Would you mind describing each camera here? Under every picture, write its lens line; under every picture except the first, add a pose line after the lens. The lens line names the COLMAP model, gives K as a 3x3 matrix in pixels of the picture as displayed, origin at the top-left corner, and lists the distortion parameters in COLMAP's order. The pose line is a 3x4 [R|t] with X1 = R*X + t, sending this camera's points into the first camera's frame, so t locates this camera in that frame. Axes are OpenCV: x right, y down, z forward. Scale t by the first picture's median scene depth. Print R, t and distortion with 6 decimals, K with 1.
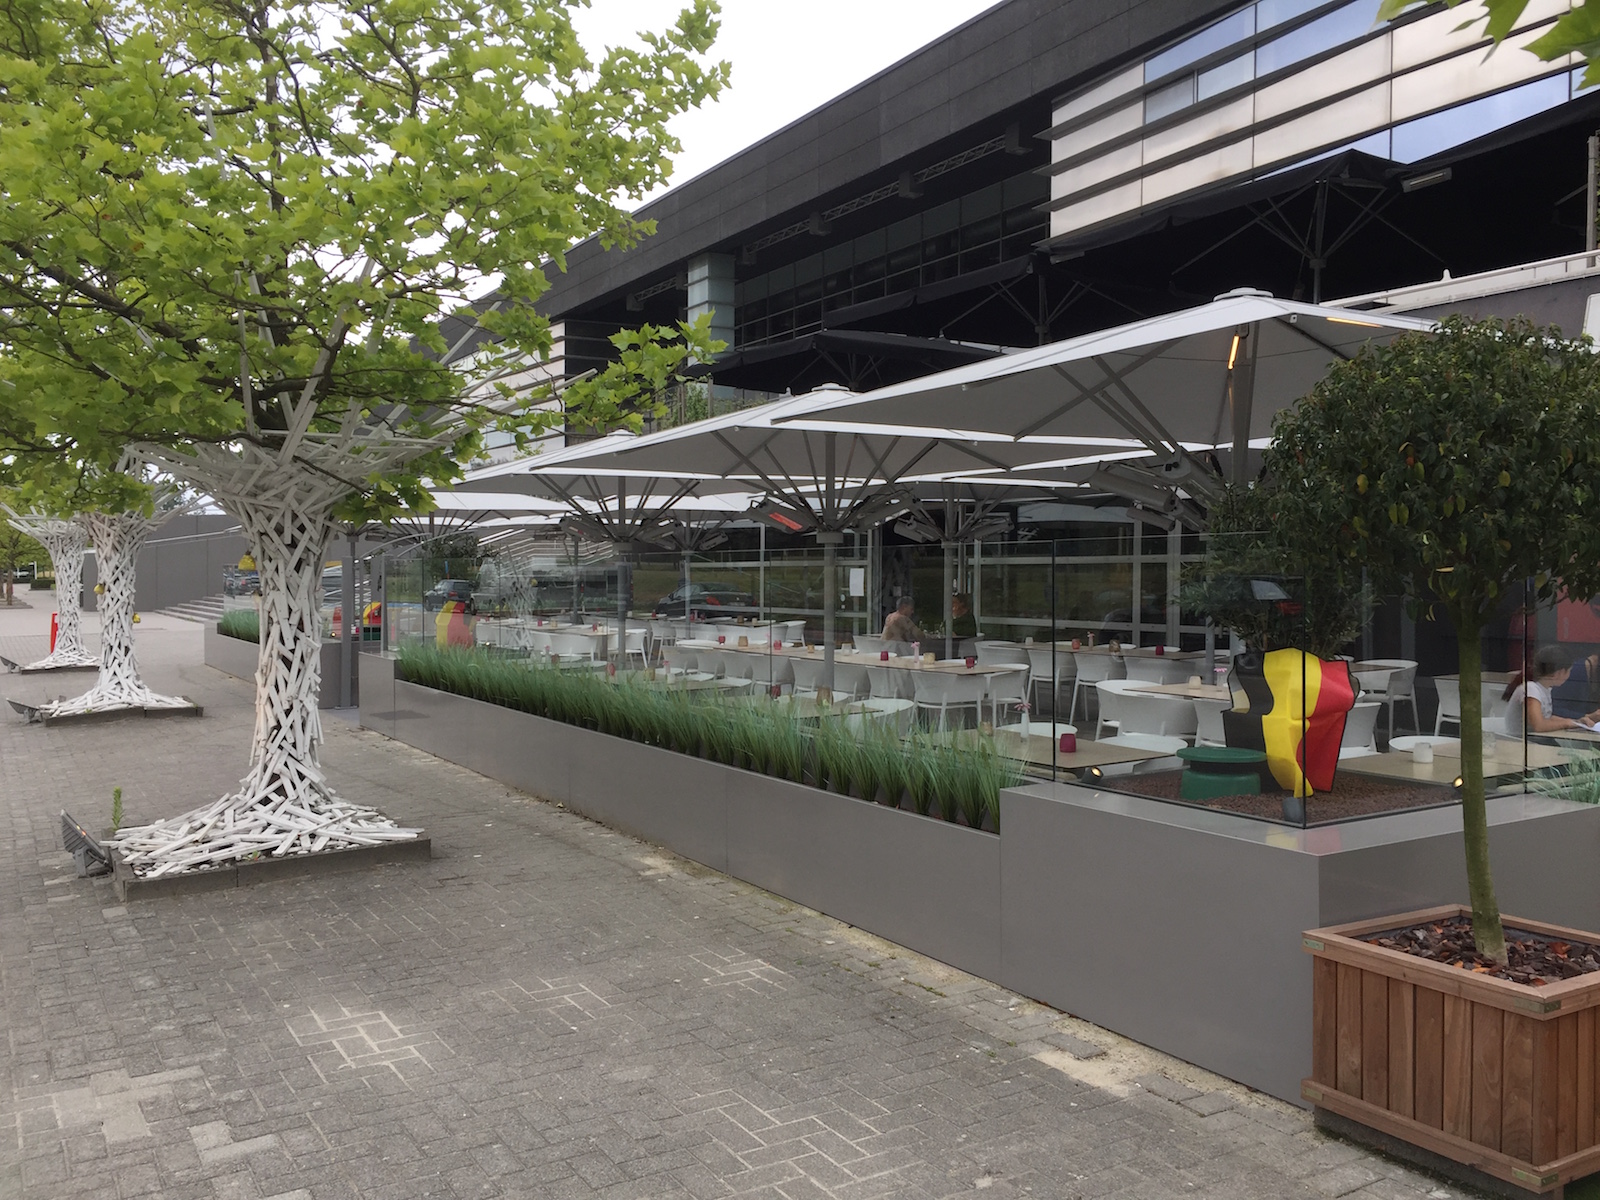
lens RADIAL K [[1338.6, 0, 800.0], [0, 1338.6, 600.0], [0, 0, 1]] dist [0.077020, -0.097547]
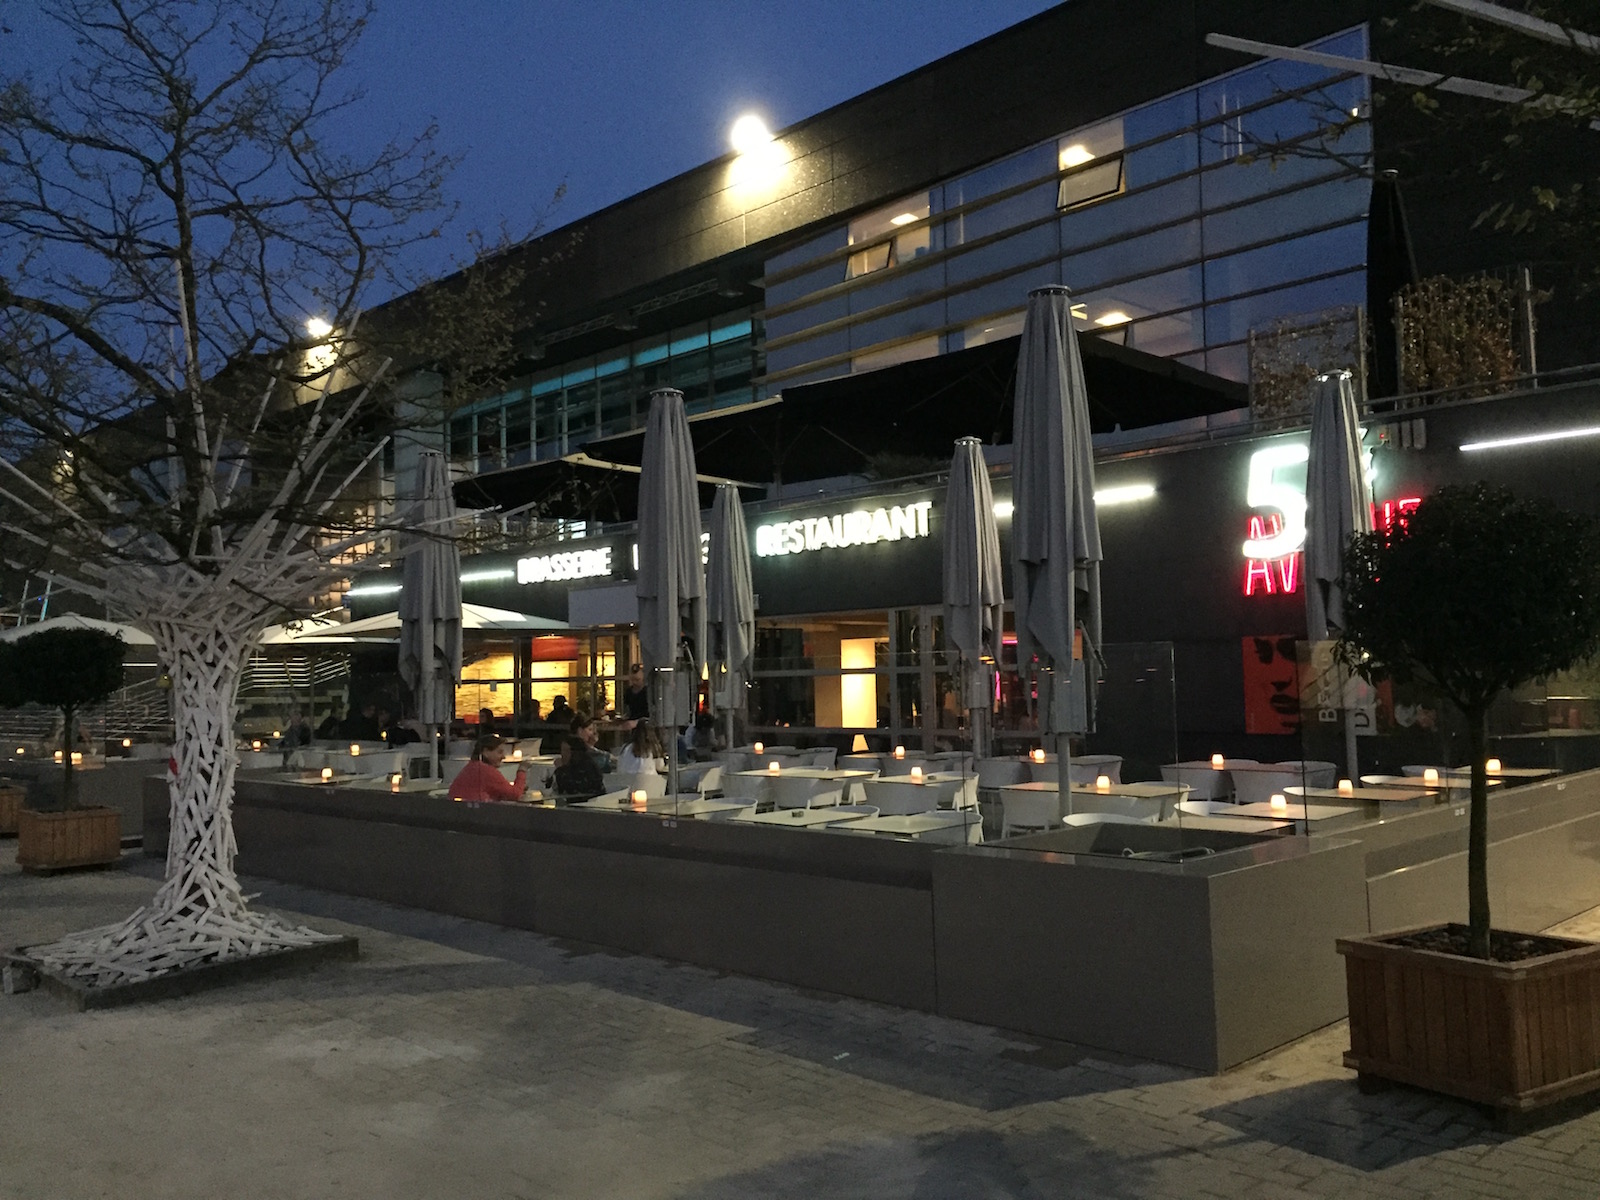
lens RADIAL K [[1338.6, 0, 800.0], [0, 1338.6, 600.0], [0, 0, 1]] dist [0.077020, -0.097547]
pose [[0.971526, 0.001016, 0.236931, -0.182918], [0.019575, 0.996228, -0.084536, 0.008421], [-0.236123, 0.086767, 0.967842, -0.129511]]
